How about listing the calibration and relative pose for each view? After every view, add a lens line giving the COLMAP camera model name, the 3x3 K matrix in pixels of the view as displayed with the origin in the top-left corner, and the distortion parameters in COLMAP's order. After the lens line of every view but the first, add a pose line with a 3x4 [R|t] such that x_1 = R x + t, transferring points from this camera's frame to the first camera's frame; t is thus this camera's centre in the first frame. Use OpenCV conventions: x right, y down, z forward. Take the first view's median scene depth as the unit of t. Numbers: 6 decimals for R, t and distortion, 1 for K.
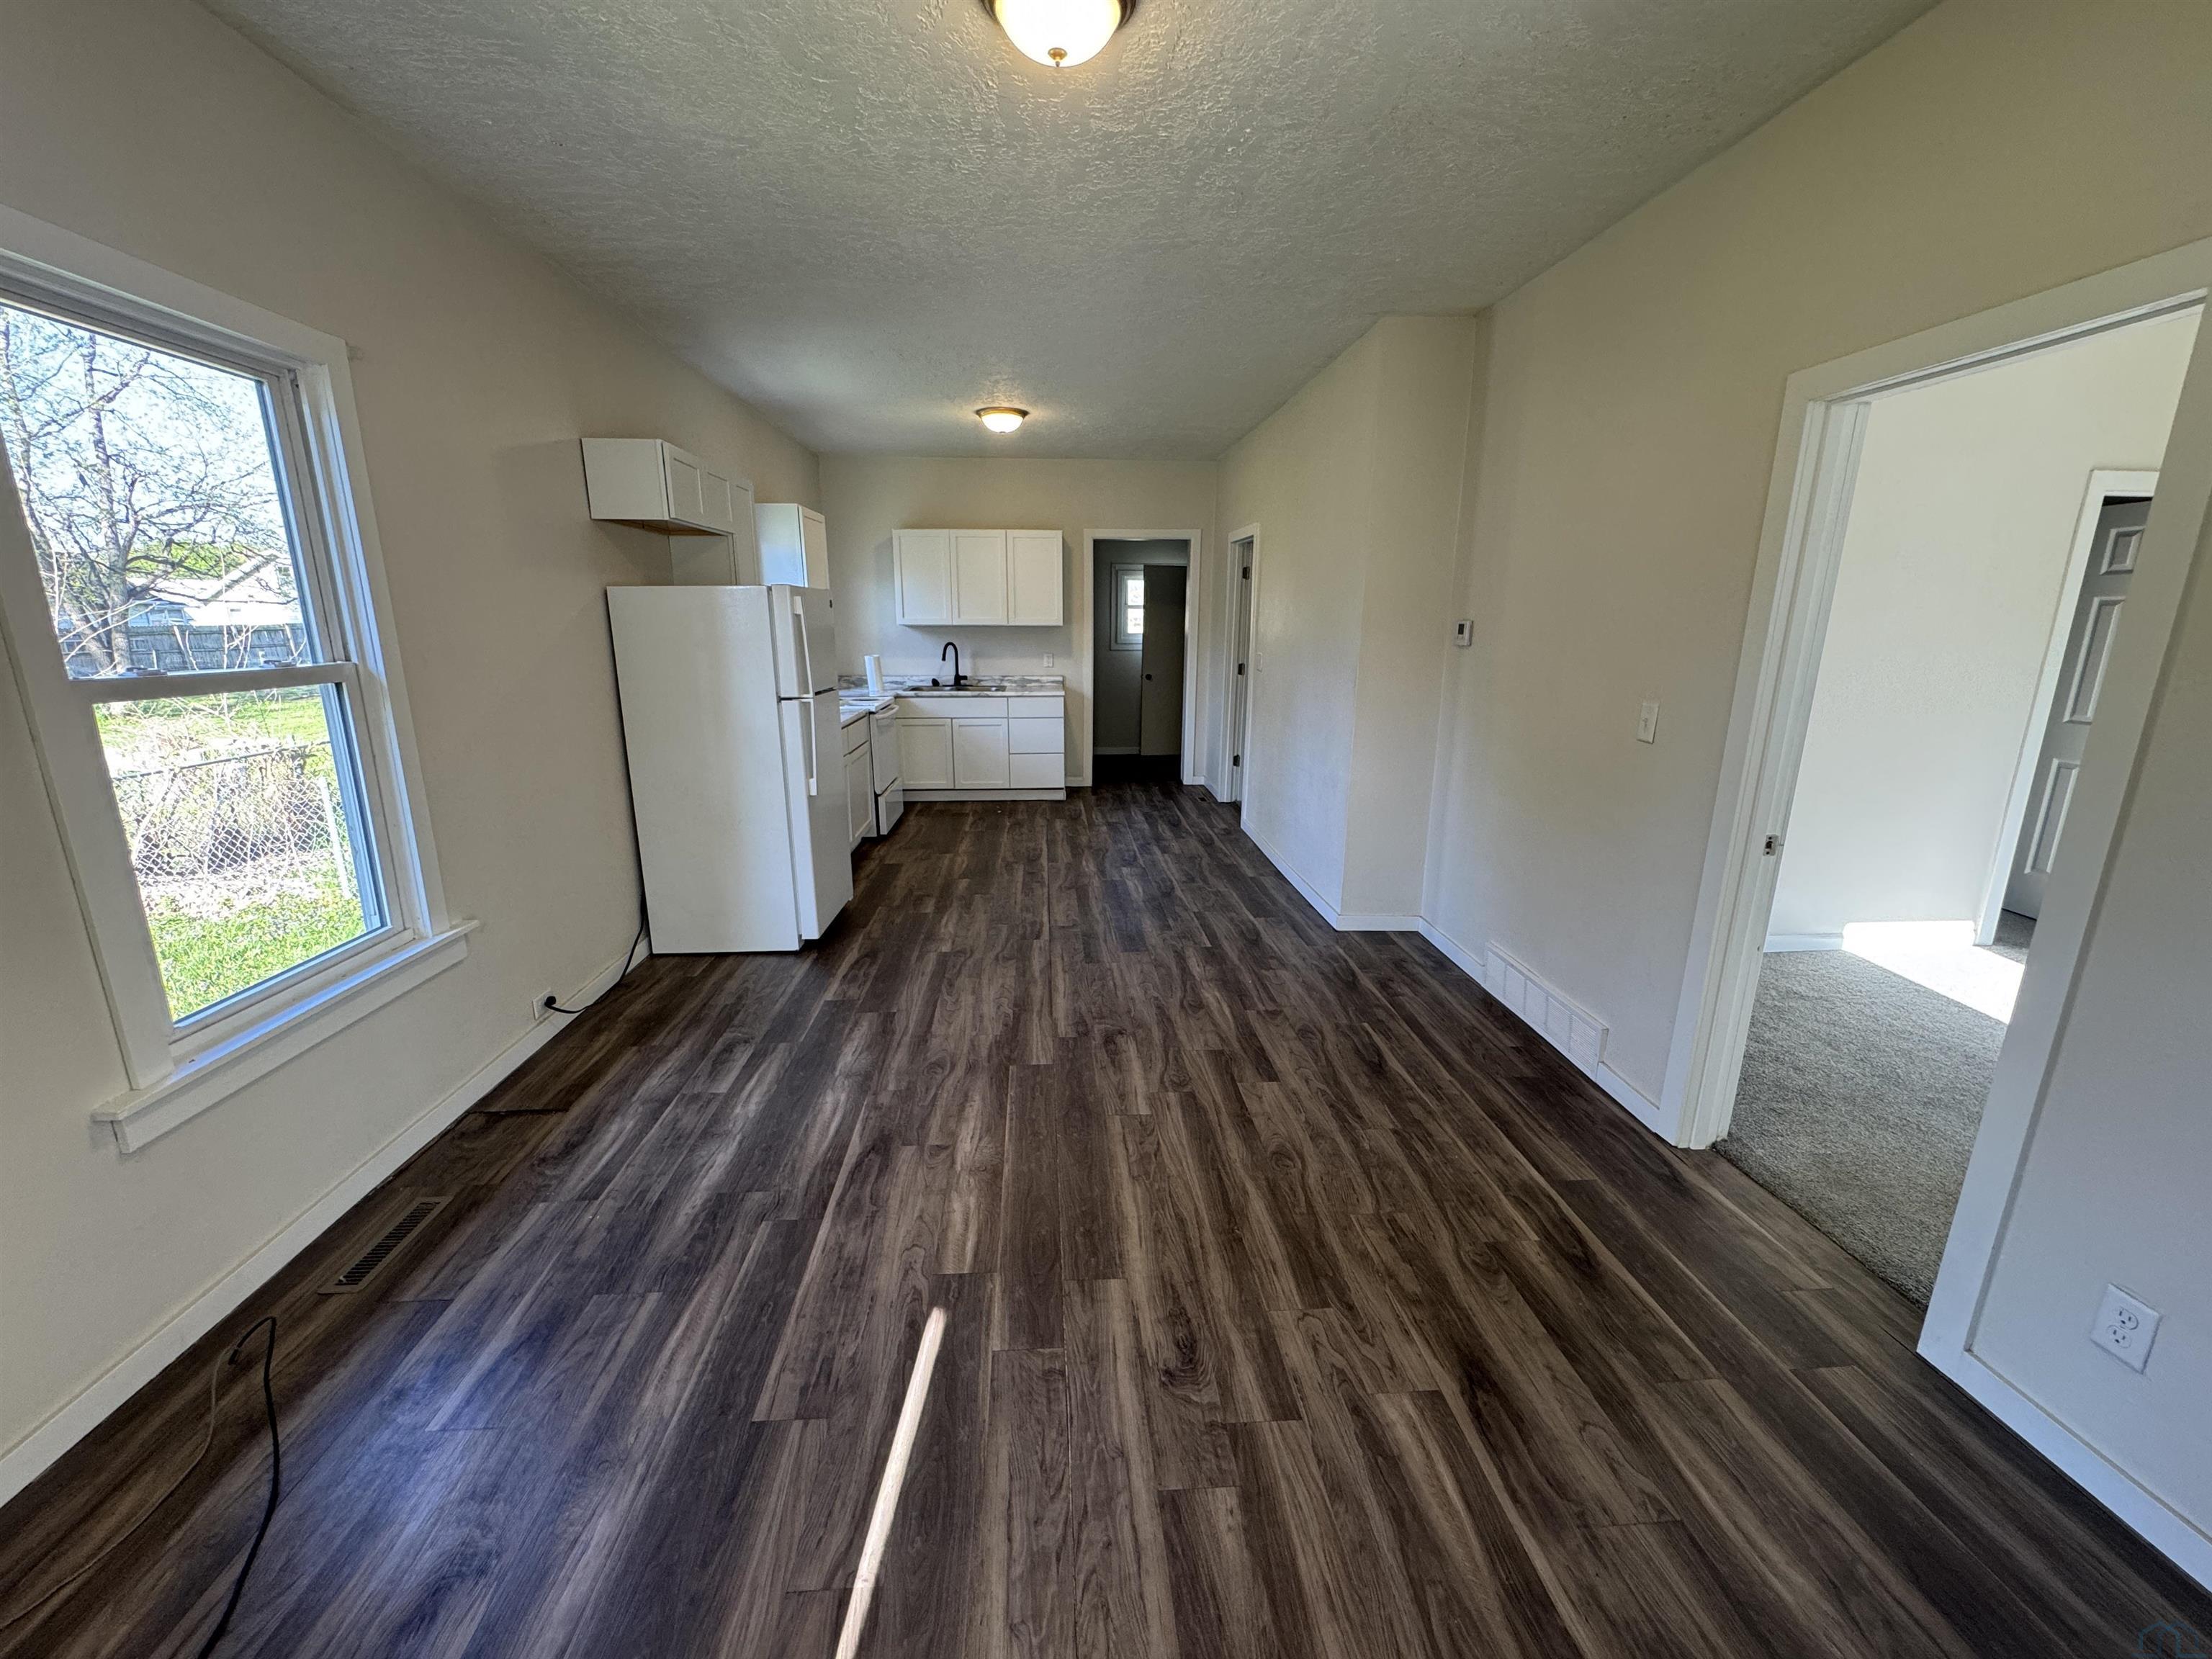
lens RADIAL K [[879.6, 0, 1106.0], [0, 879.6, 829.5], [0, 0, 1]] dist [-0.003946, 0.000111]
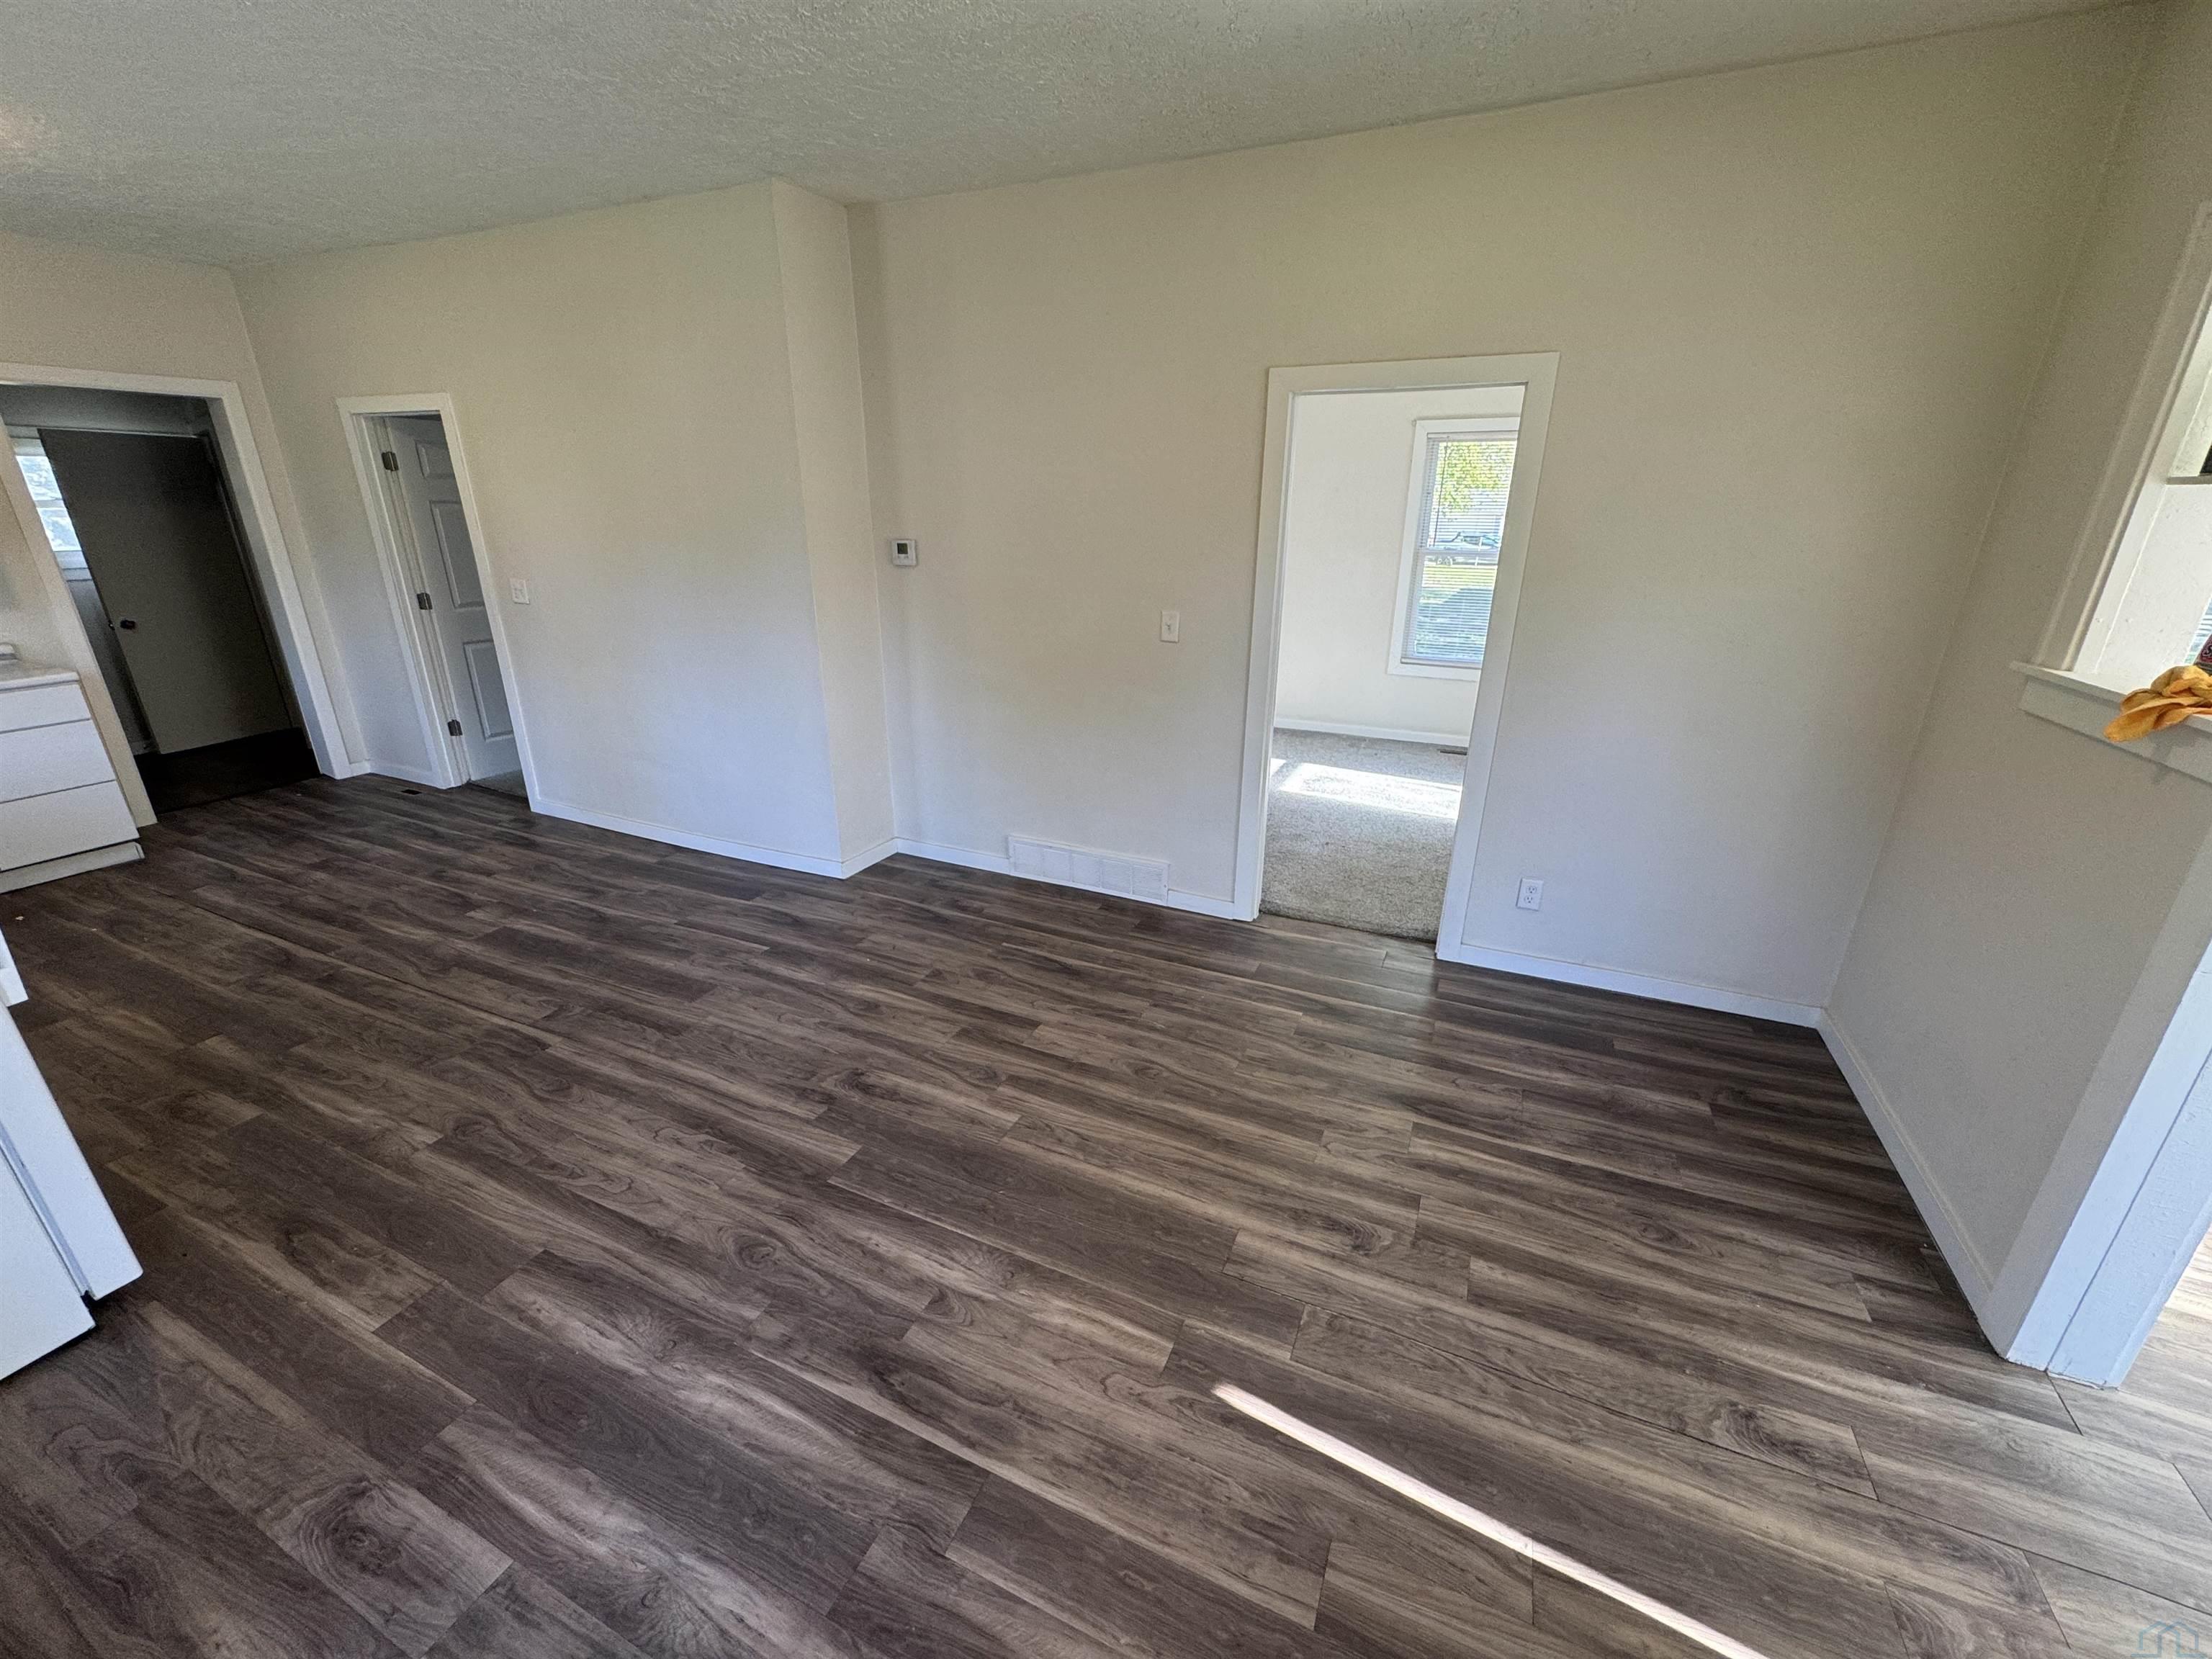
lens RADIAL K [[879.6, 0, 1106.0], [0, 879.6, 829.5], [0, 0, 1]] dist [-0.003946, 0.000111]
pose [[0.477435, -0.307483, 0.823110, -0.586236], [0.201177, 0.950140, 0.238246, -0.167536], [-0.855327, 0.051844, 0.515488, 0.440130]]
